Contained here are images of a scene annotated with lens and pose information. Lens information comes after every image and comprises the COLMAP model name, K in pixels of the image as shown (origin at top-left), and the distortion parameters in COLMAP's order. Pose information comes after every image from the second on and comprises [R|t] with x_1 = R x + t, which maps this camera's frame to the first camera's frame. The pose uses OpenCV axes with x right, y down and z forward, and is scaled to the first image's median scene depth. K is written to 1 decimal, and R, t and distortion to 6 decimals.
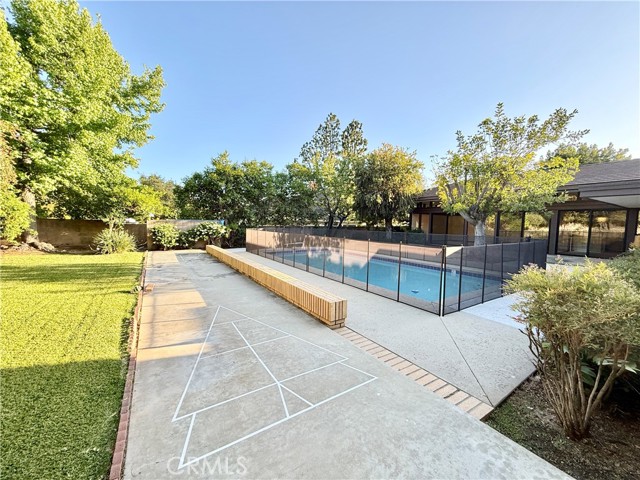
lens RADIAL K [[257.8, 0, 320.0], [0, 257.8, 240.0], [0, 0, 1]] dist [0.002956, 0.000290]
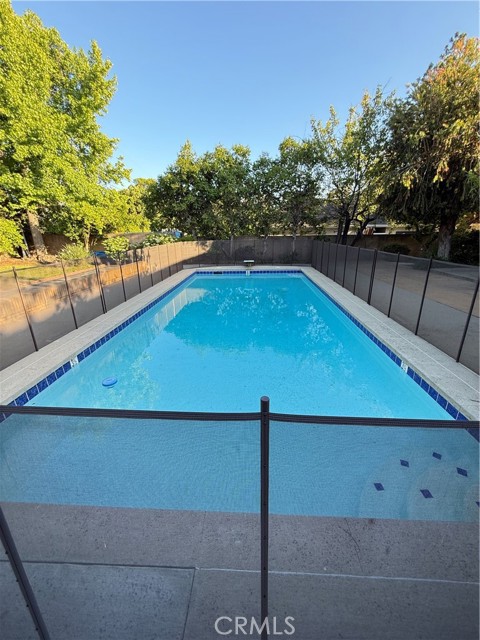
lens RADIAL K [[257.8, 0, 232.6], [0, 257.8, 318.2], [0, 0, 1]] dist [0.002956, 0.000290]
pose [[0.796954, 0.168148, -0.580165, 0.283787], [-0.014570, 0.965545, 0.259828, -0.016912], [0.603865, -0.198618, 0.771944, 0.310286]]
